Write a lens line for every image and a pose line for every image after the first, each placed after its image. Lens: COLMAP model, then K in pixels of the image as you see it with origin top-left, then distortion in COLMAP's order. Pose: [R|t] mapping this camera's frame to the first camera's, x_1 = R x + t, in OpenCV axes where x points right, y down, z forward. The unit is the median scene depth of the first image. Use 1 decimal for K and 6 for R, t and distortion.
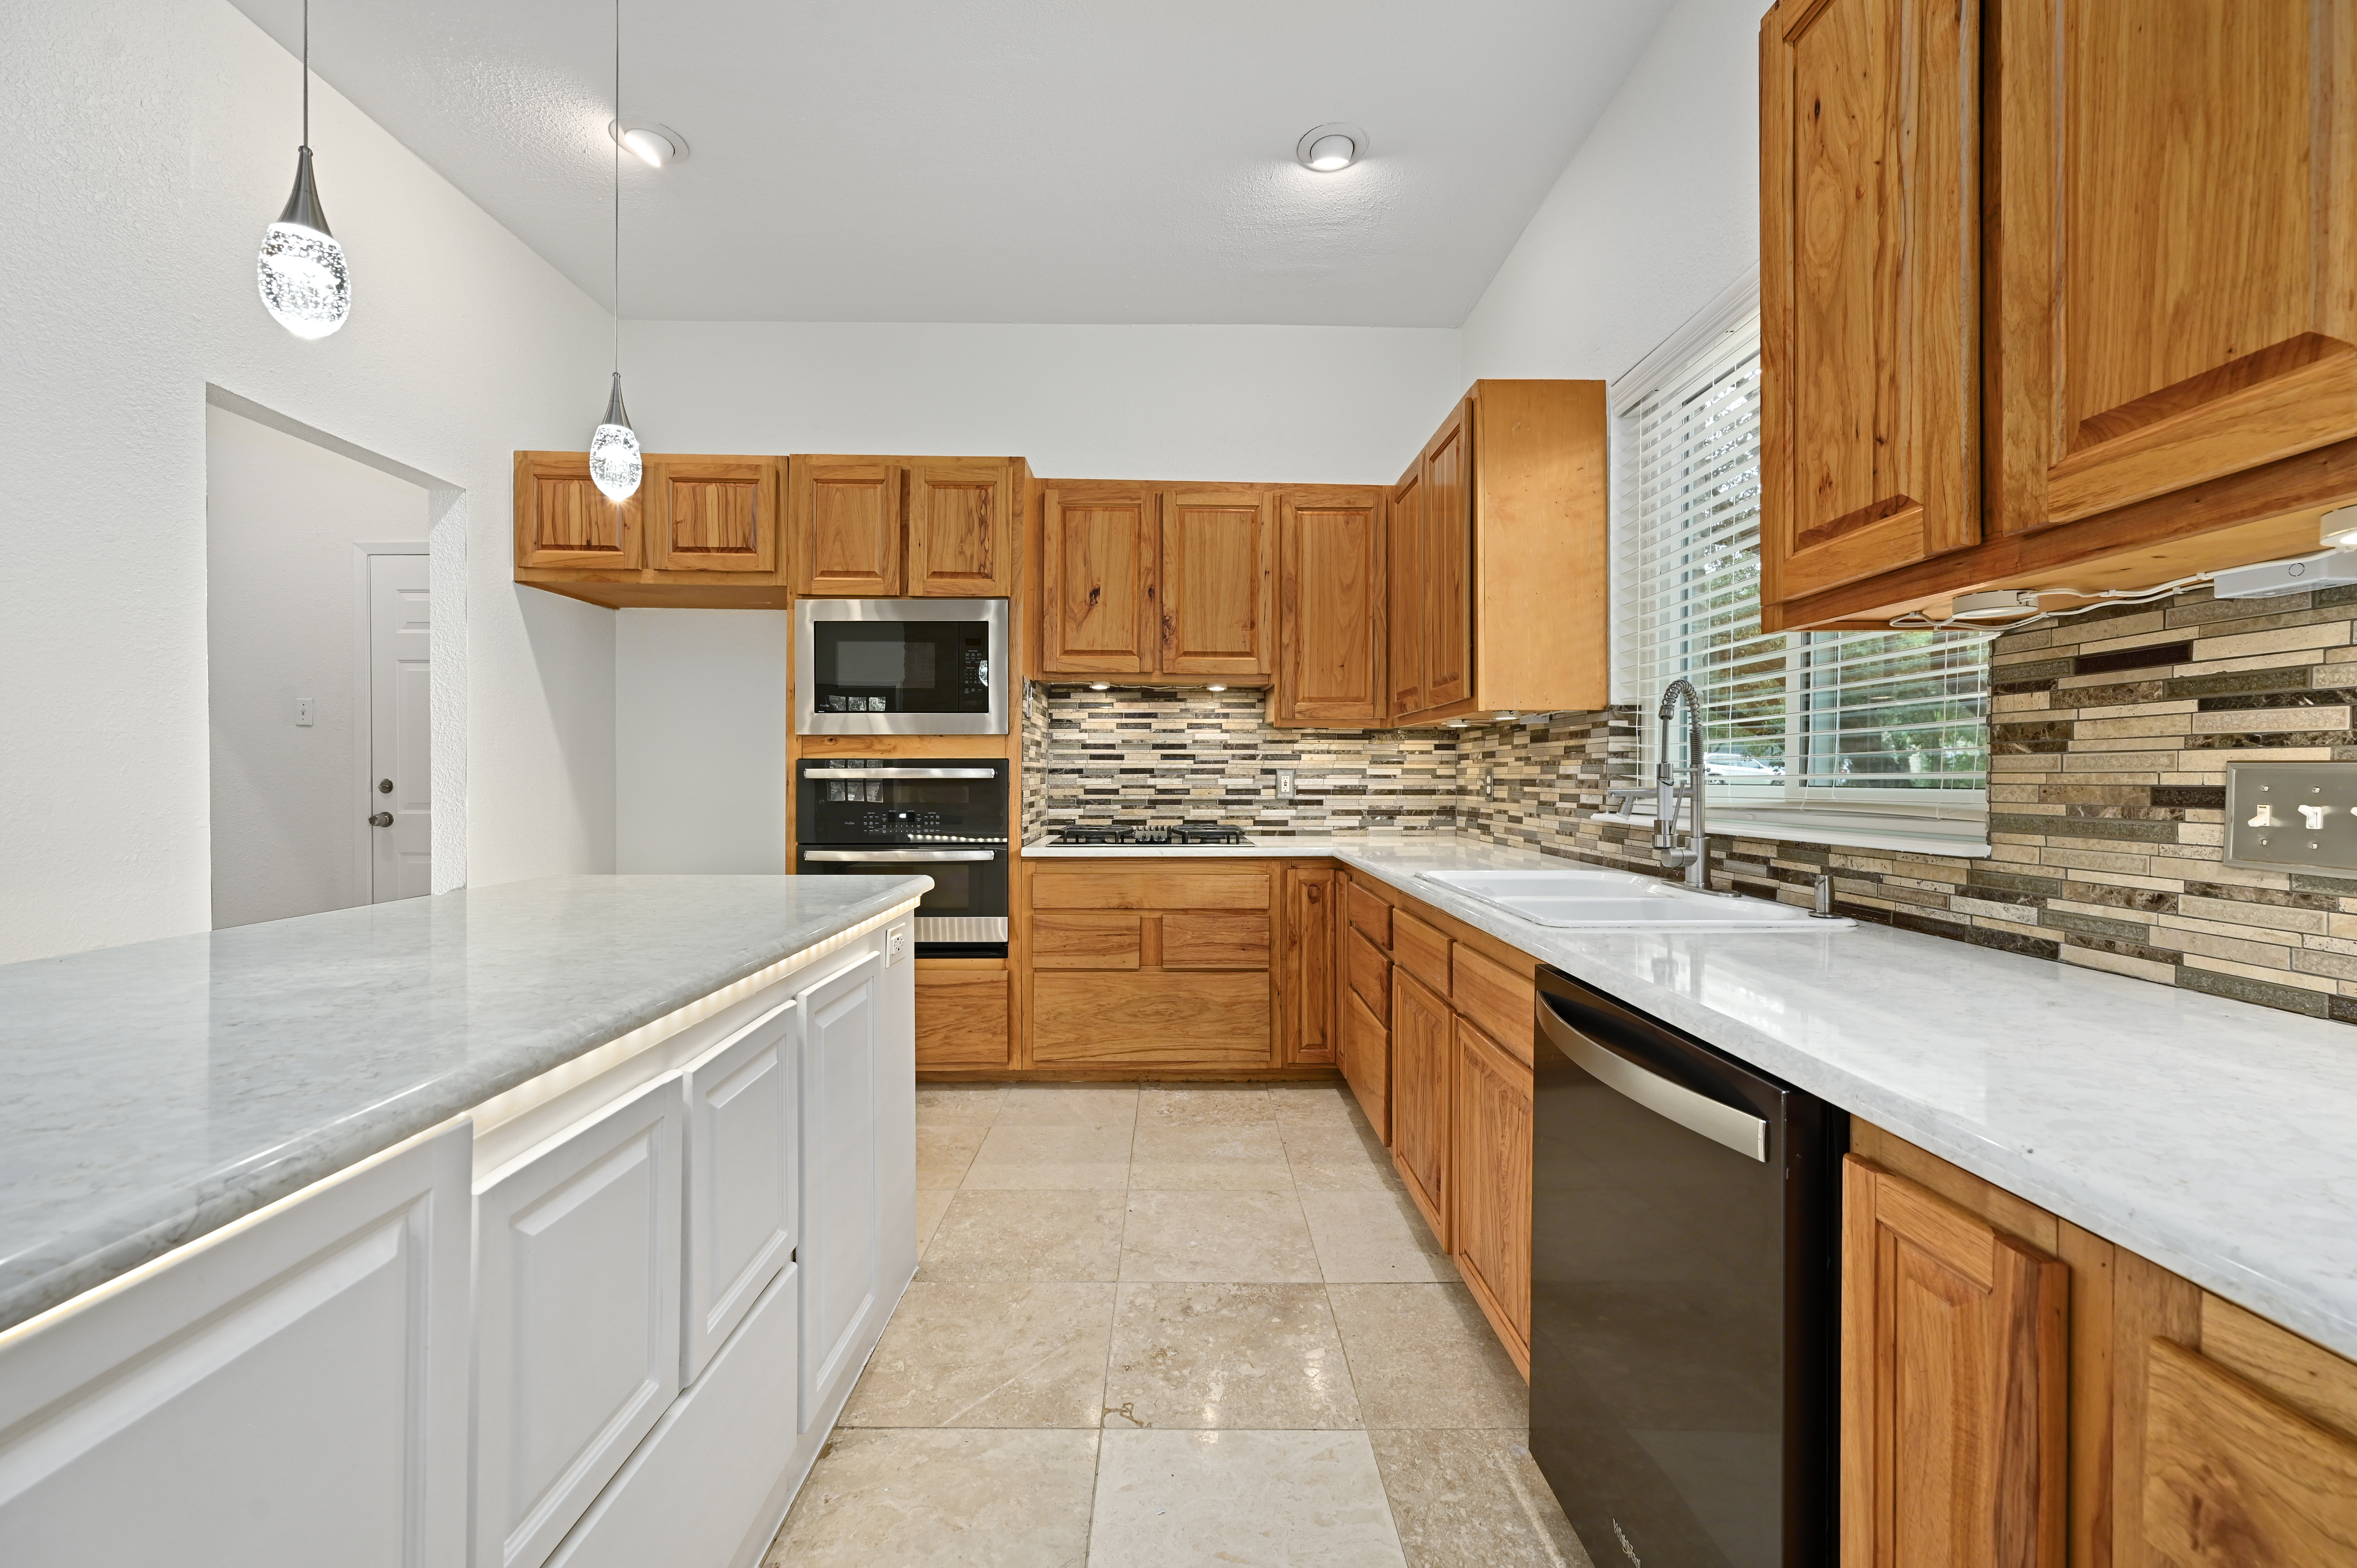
lens RADIAL K [[930.1, 0, 1184.2], [0, 930.1, 779.9], [0, 0, 1]] dist [-0.001561, 0.000764]
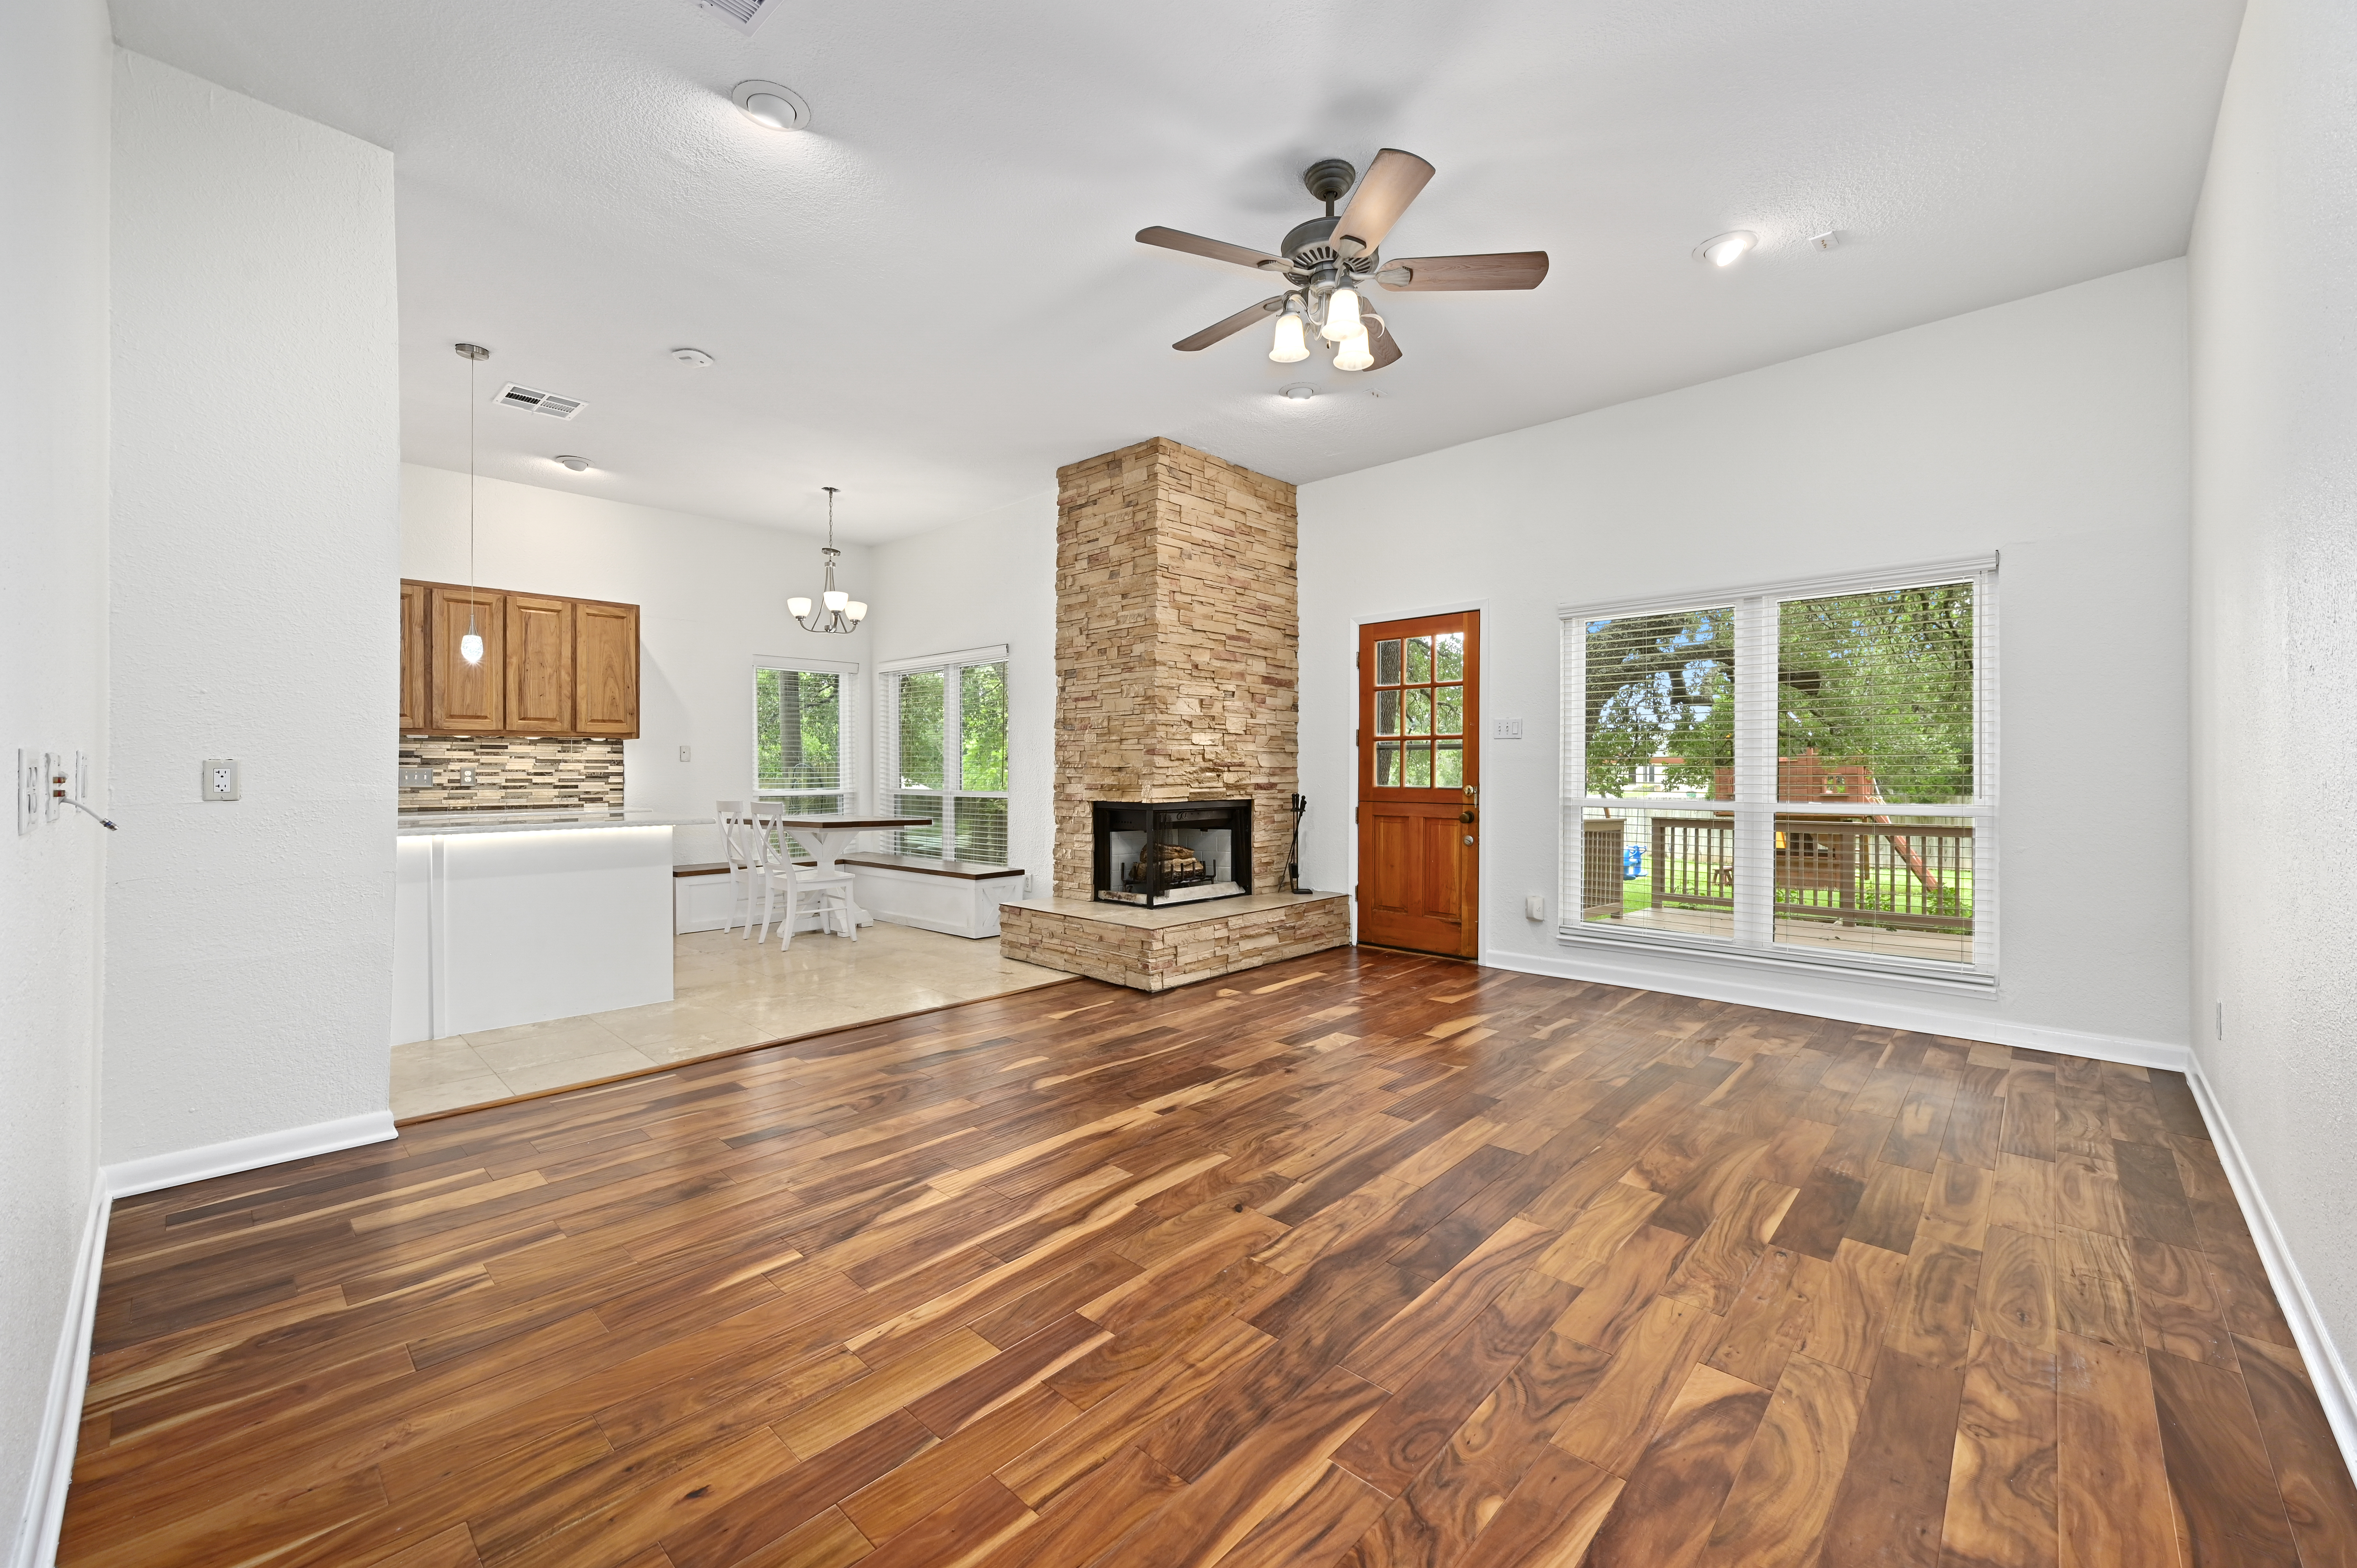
lens RADIAL K [[930.1, 0, 1175.3], [0, 930.1, 770.8], [0, 0, 1]] dist [-0.001561, 0.000764]
pose [[-0.714425, 0.001696, 0.699710, -1.905324], [0.006204, 0.999973, 0.003911, 0.002236], [-0.699684, 0.007135, -0.714416, 0.559635]]
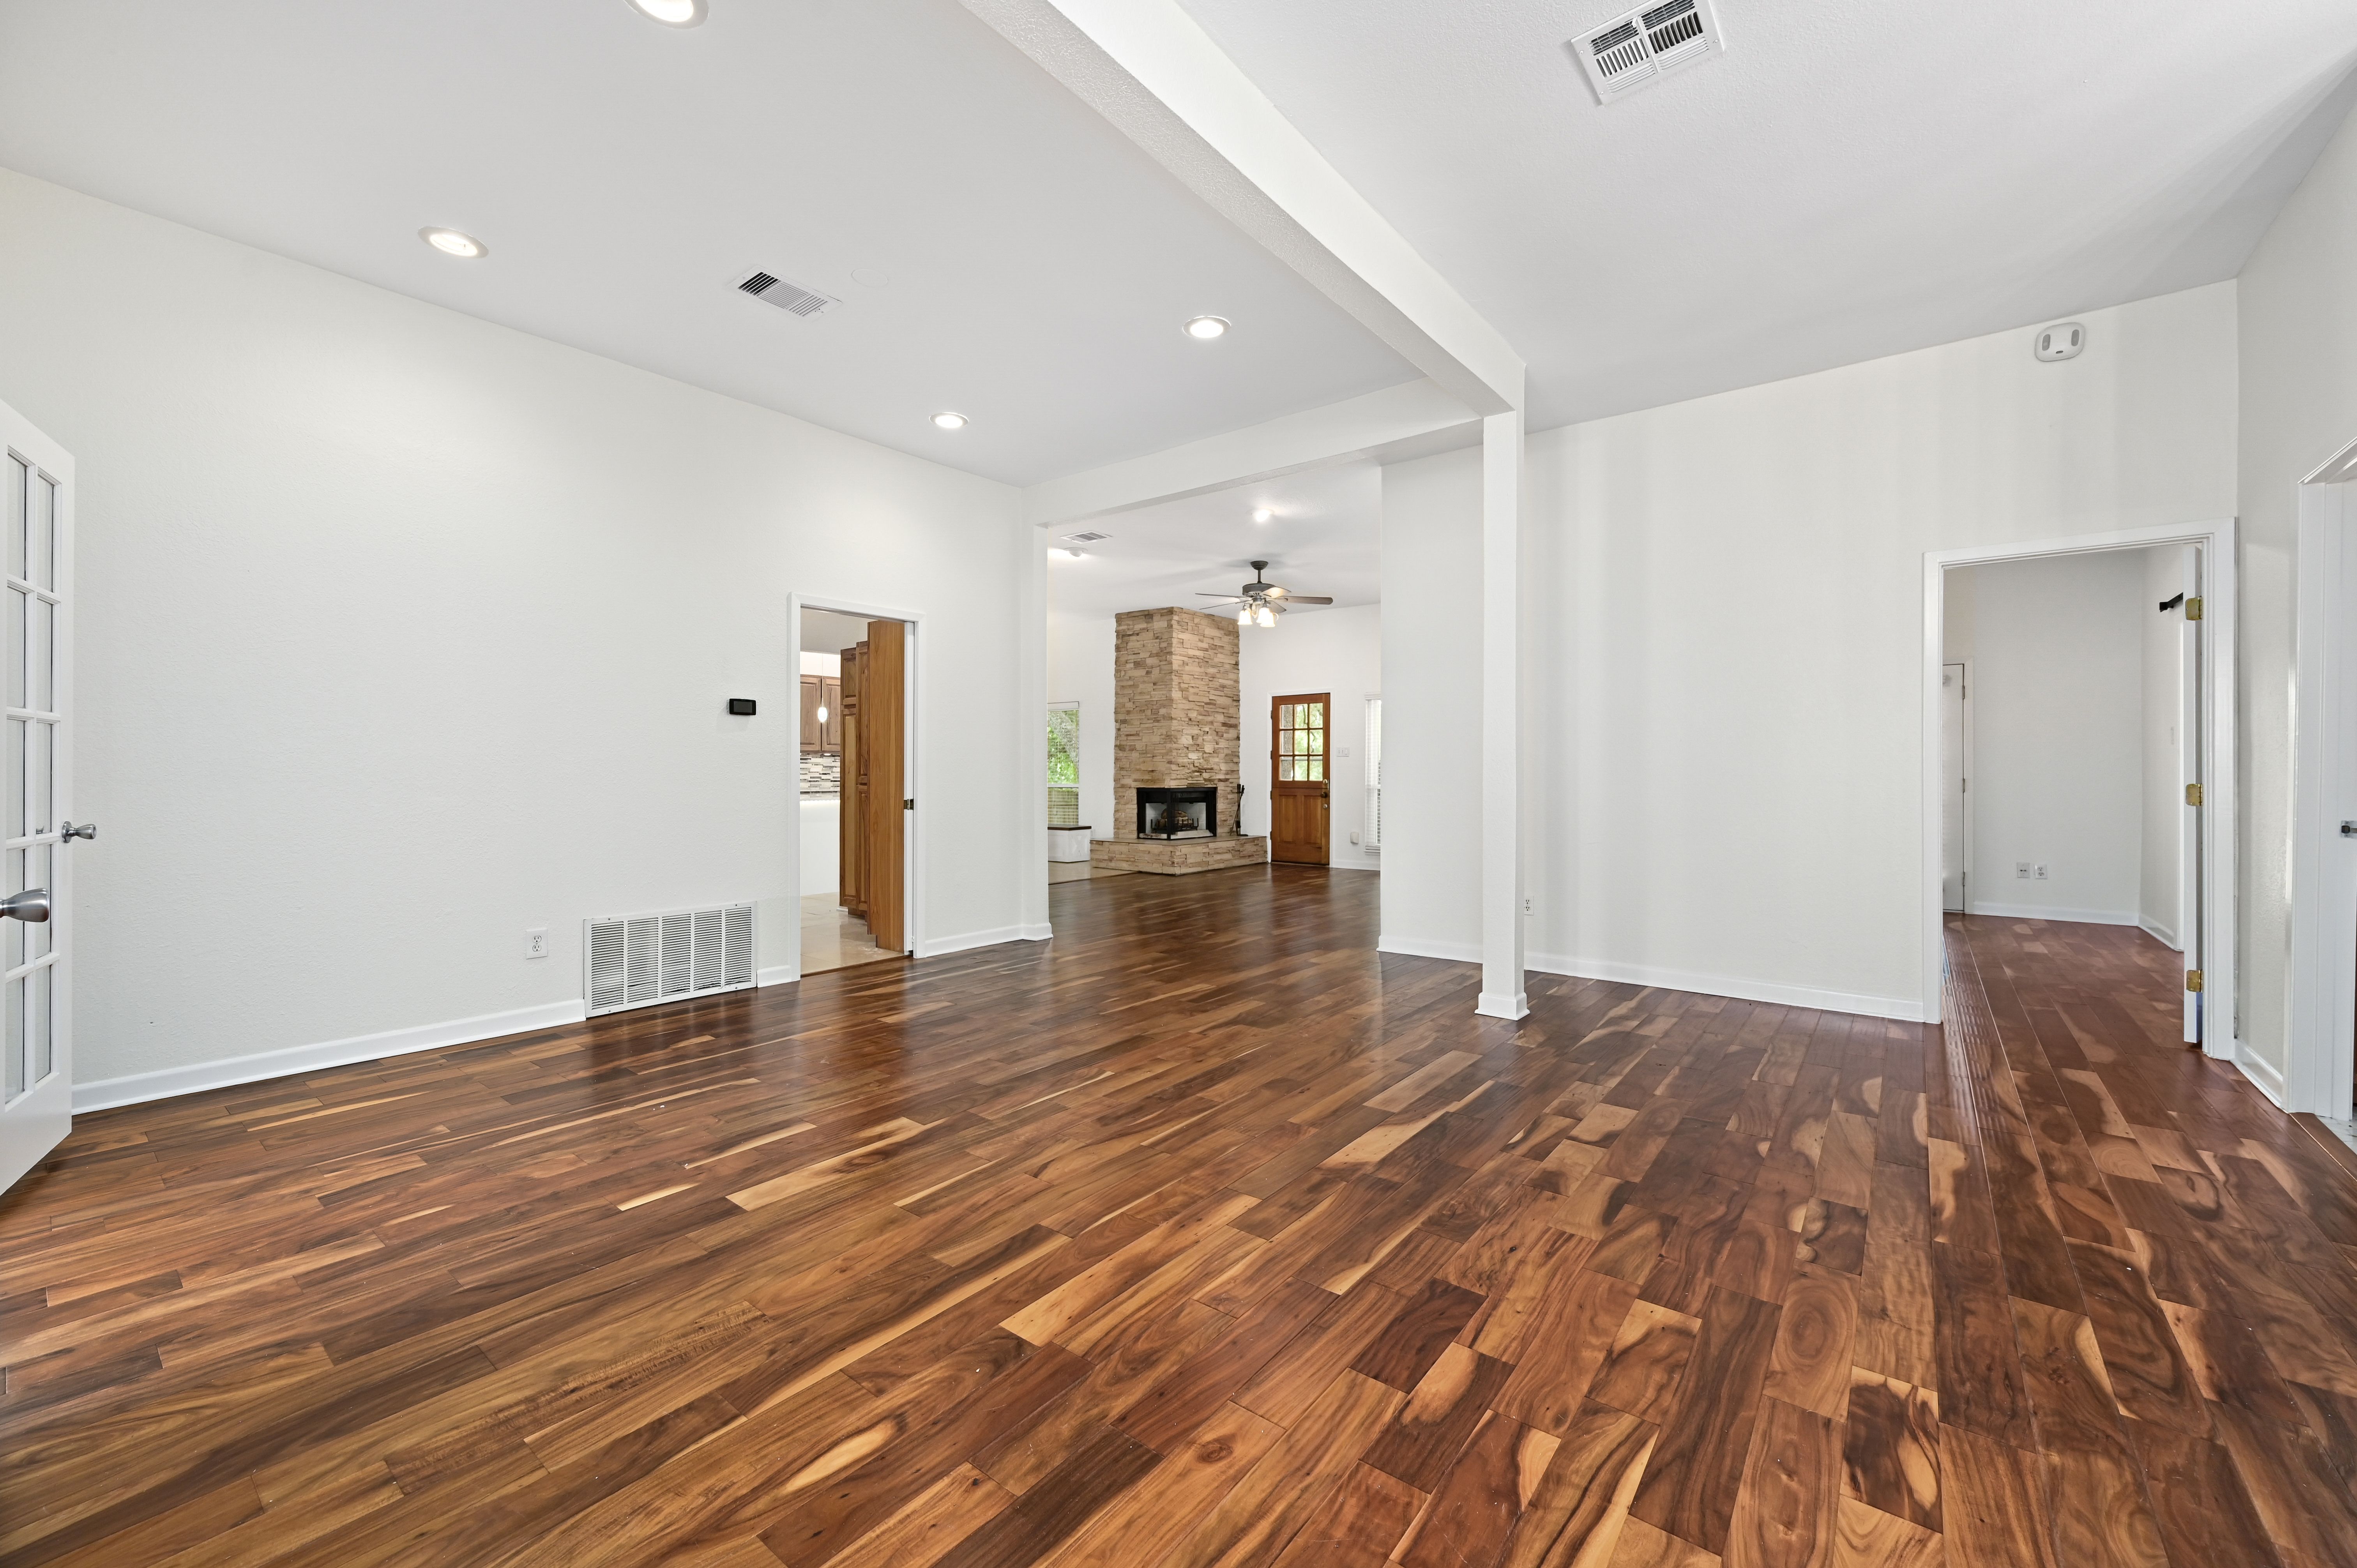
lens RADIAL K [[930.1, 0, 1176.5], [0, 930.1, 773.6], [0, 0, 1]] dist [-0.001561, 0.000764]
pose [[-0.772308, -0.000489, 0.635248, -2.848101], [0.006163, 0.999947, 0.008263, -0.013402], [-0.635219, 0.010297, -0.772264, 1.957146]]
